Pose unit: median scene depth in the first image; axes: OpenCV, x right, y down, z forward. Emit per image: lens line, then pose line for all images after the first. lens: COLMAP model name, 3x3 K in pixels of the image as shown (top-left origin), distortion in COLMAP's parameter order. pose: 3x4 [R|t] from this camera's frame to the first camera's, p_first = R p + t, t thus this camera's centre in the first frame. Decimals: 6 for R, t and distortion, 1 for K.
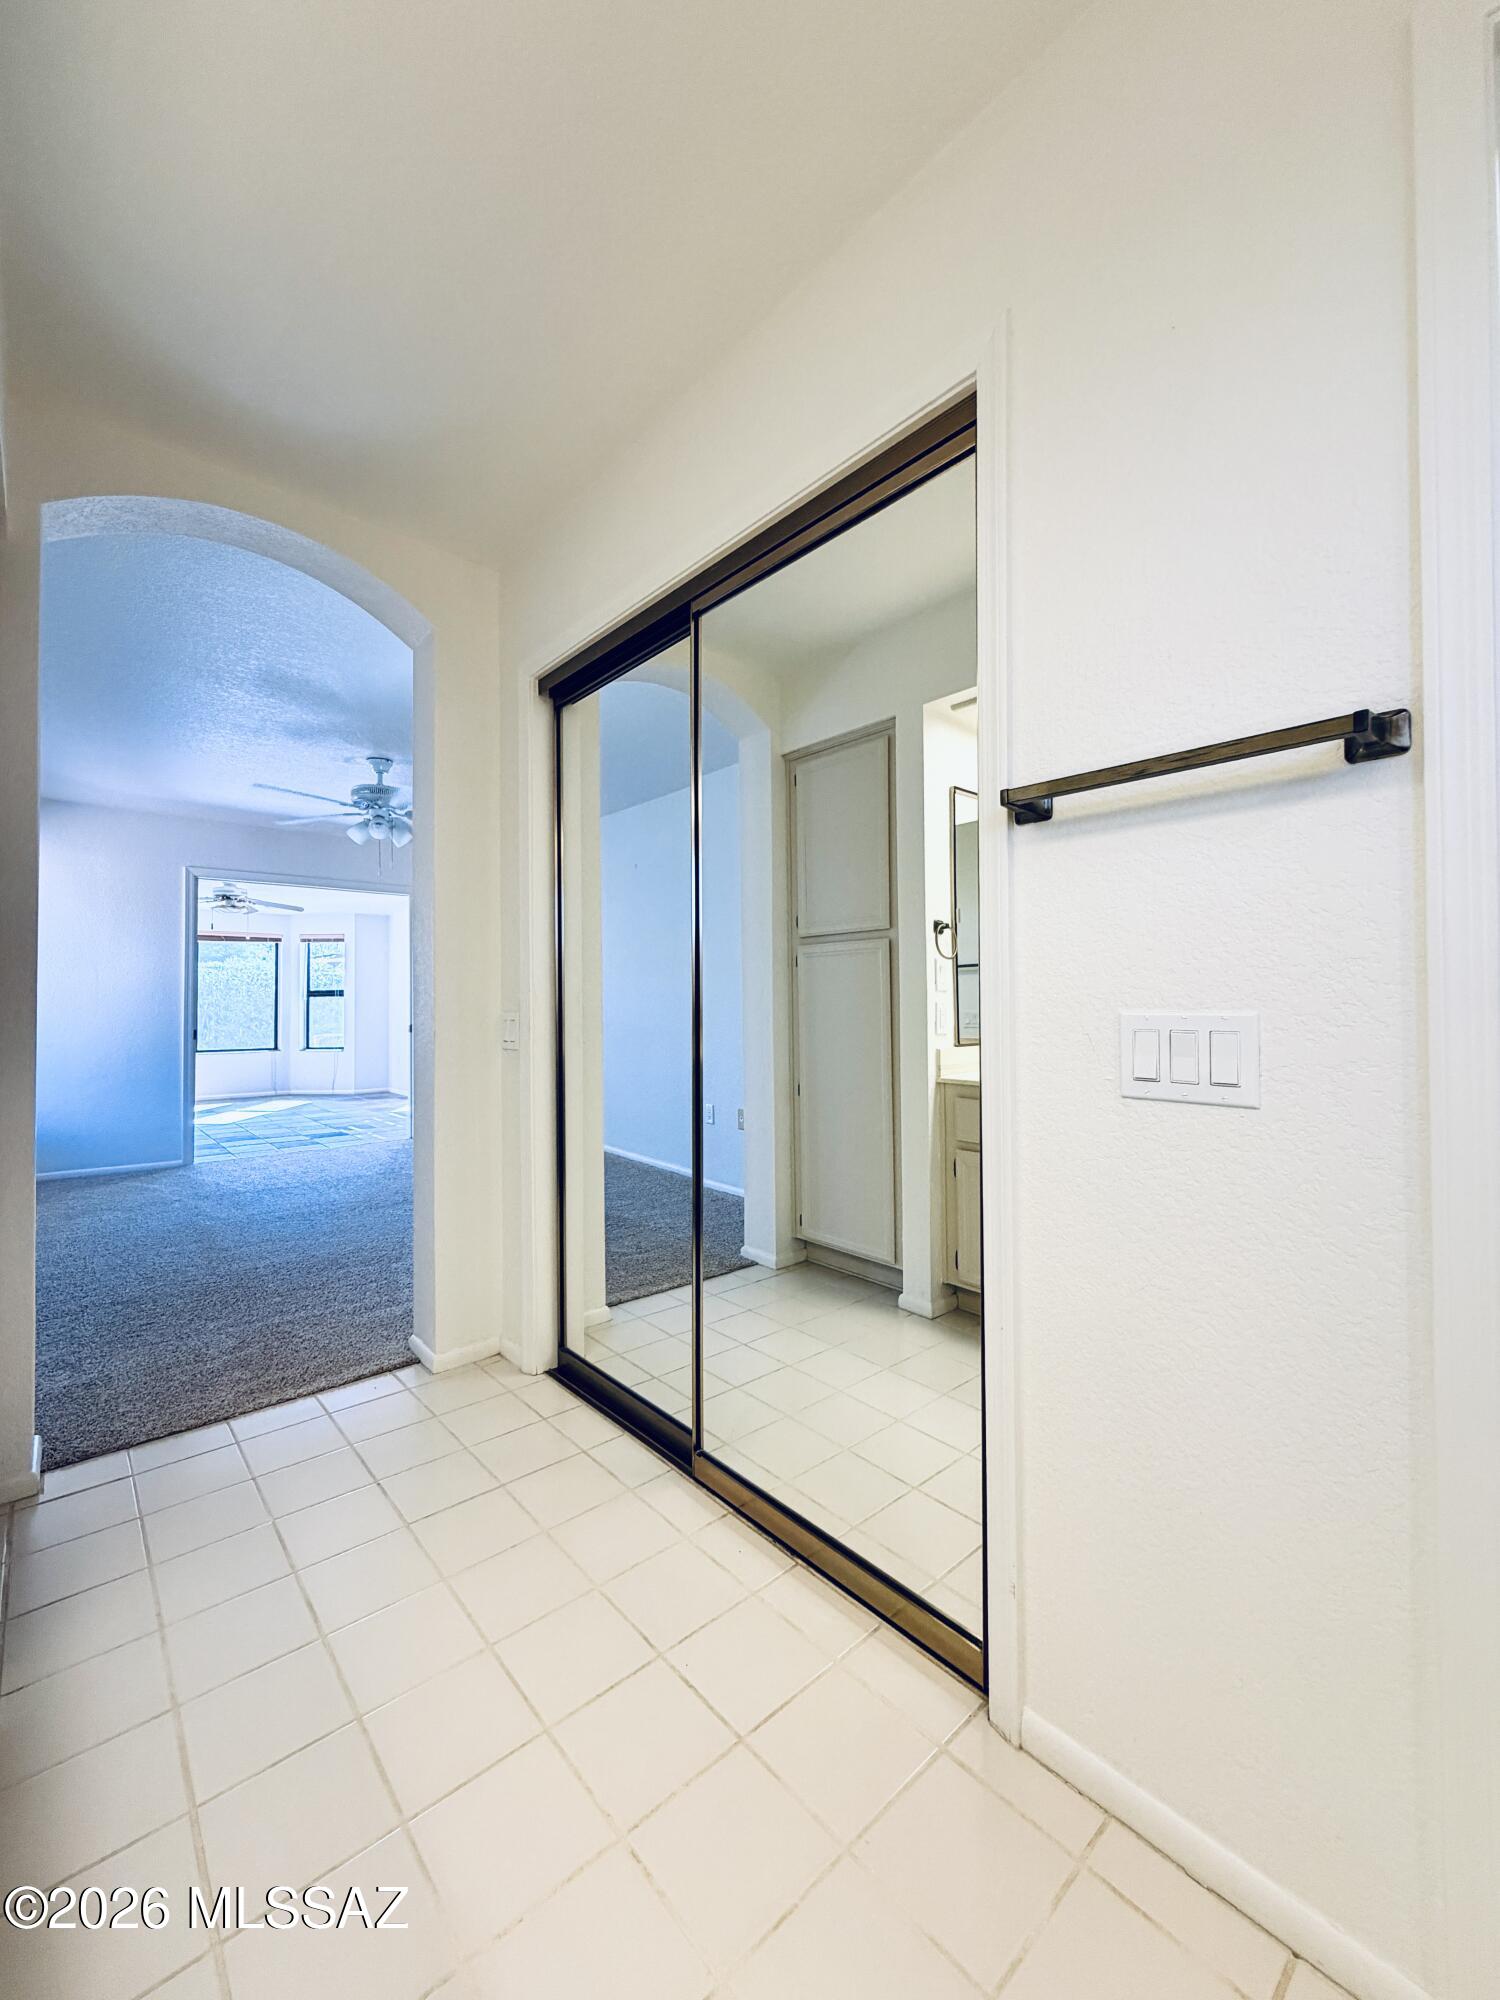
lens RADIAL K [[797.2, 0, 756.1], [0, 797.2, 998.1], [0, 0, 1]] dist [0.000091, -0.000095]
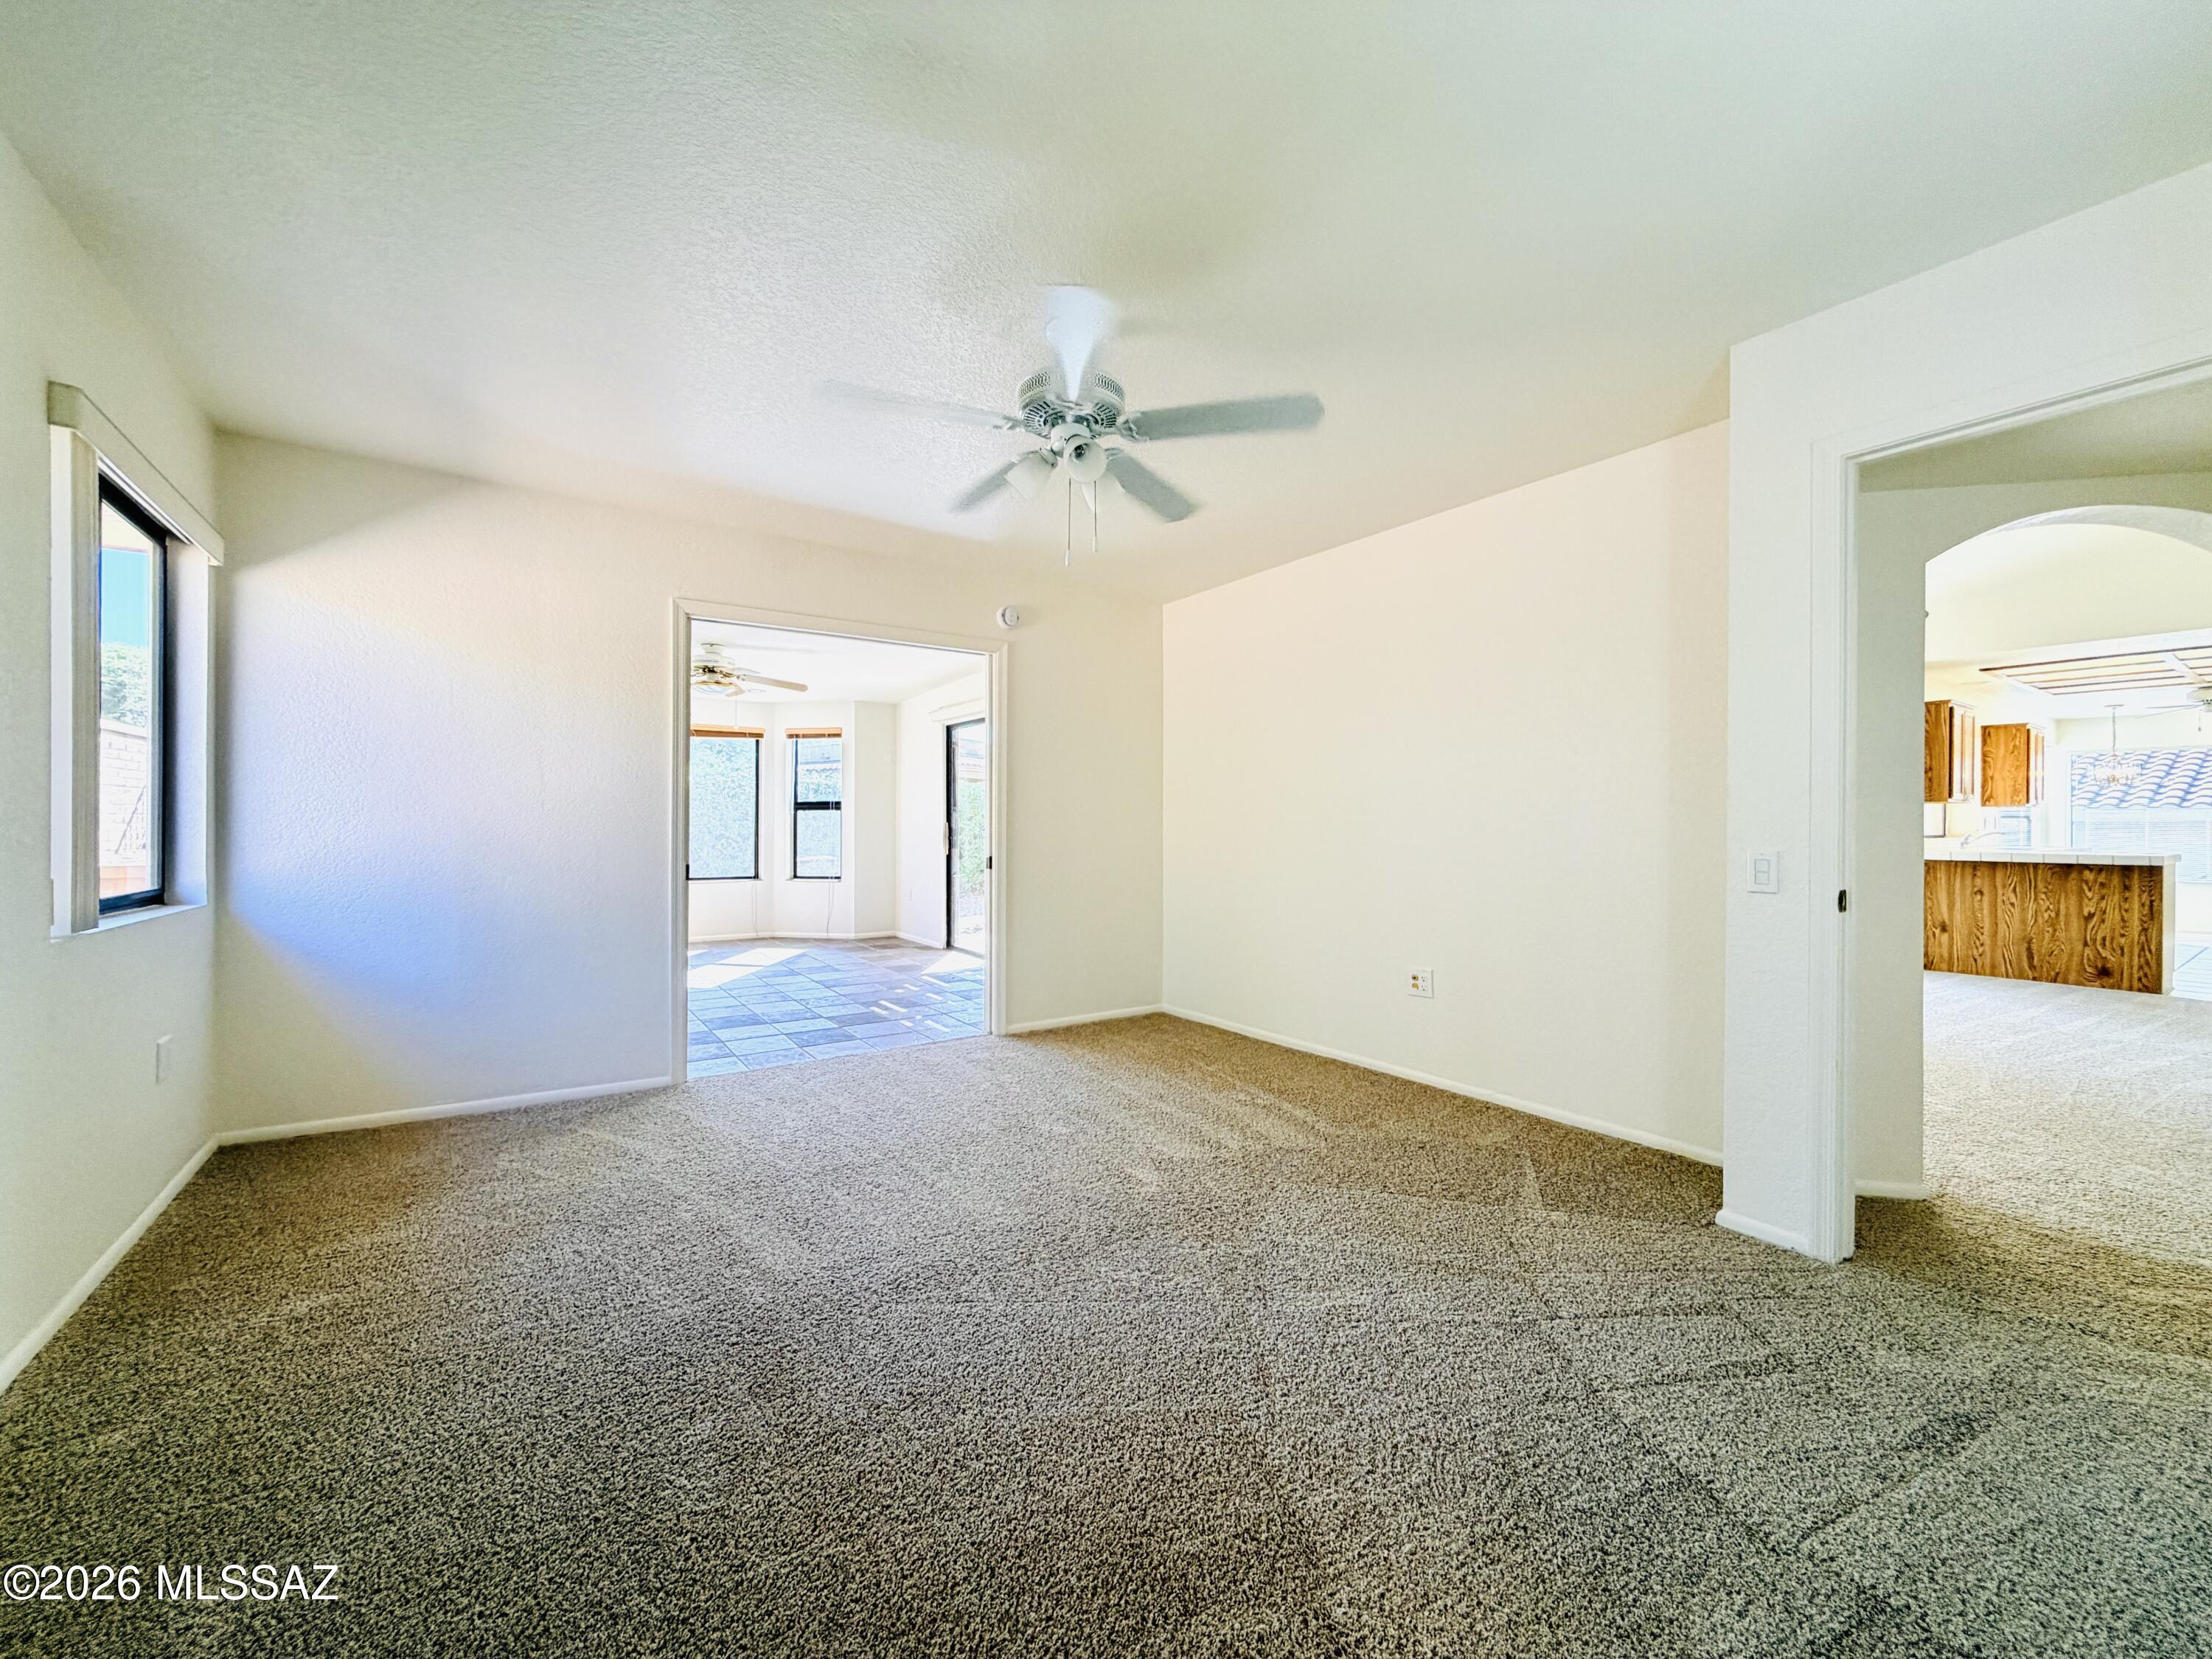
lens RADIAL K [[881.7, 0, 1100.8], [0, 881.7, 834.5], [0, 0, 1]] dist [0.000091, -0.000095]
pose [[0.991590, 0.012495, -0.128813, -0.165004], [-0.009355, 0.999645, 0.024954, -0.002105], [0.129079, -0.023539, 0.991355, 0.201409]]
